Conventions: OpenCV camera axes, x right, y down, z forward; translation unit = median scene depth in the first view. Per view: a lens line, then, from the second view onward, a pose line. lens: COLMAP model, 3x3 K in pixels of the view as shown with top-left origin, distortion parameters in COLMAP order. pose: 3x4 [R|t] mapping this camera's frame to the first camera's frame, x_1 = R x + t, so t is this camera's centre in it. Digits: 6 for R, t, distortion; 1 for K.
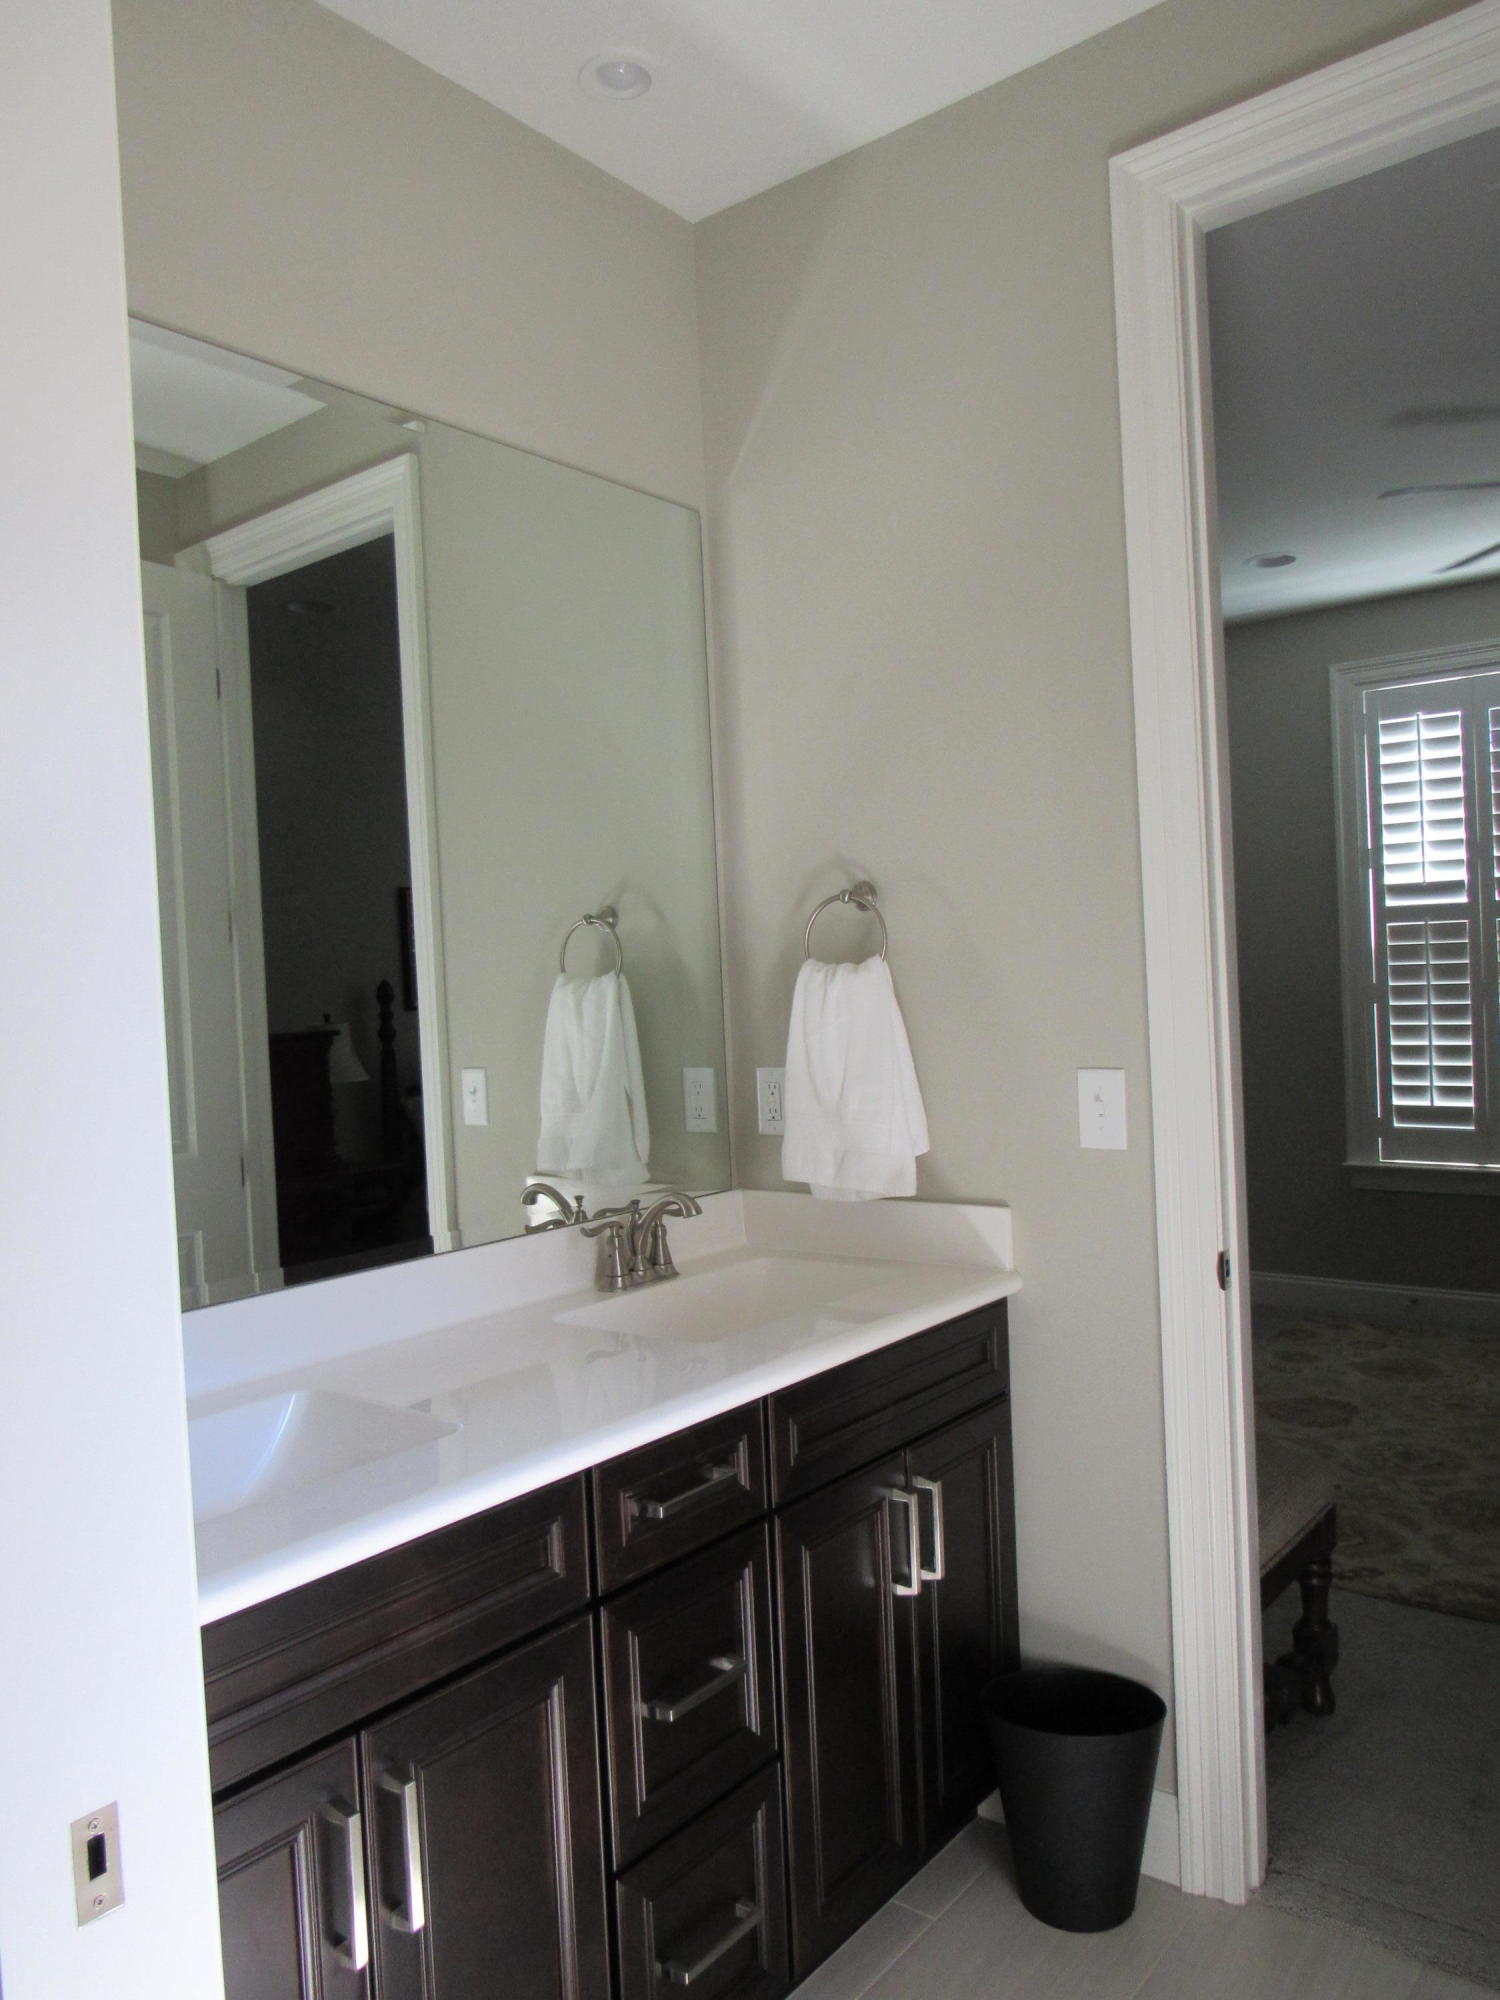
lens RADIAL K [[1430.5, 0, 747.5], [0, 1430.5, 1005.0], [0, 0, 1]] dist [-0.031411, 0.021734]
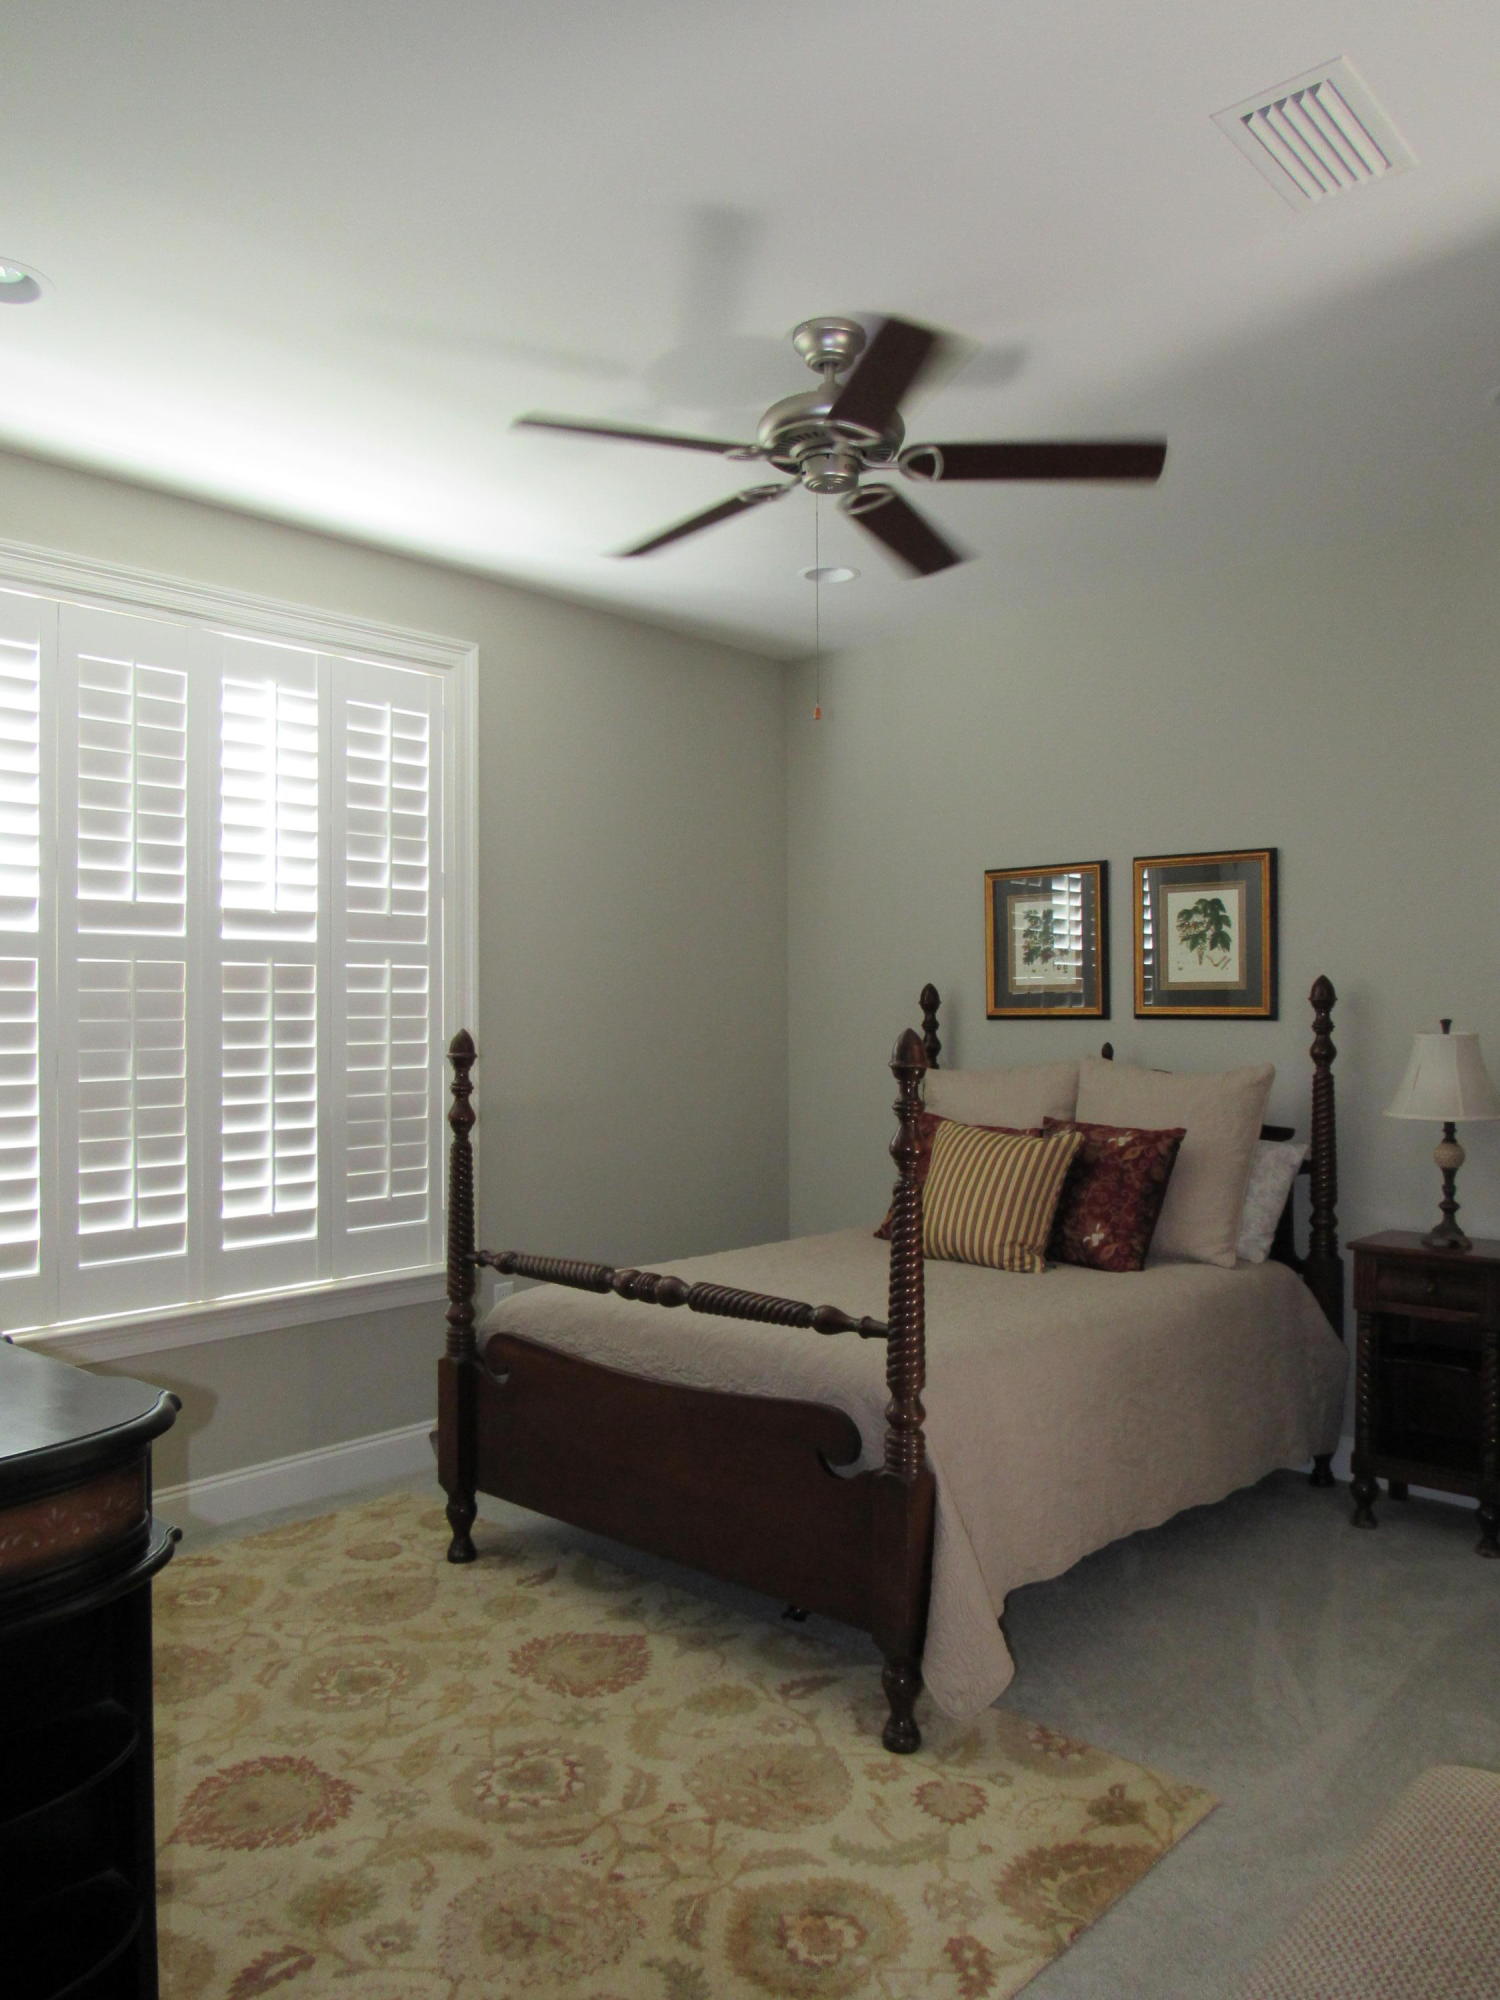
lens RADIAL K [[1430.5, 0, 746.2], [0, 1430.5, 993.5], [0, 0, 1]] dist [-0.031411, 0.021734]
pose [[0.062504, 0.061678, 0.996137, -0.181848], [0.020570, 0.997797, -0.063072, 0.009093], [-0.997833, 0.024433, 0.061098, 0.847634]]
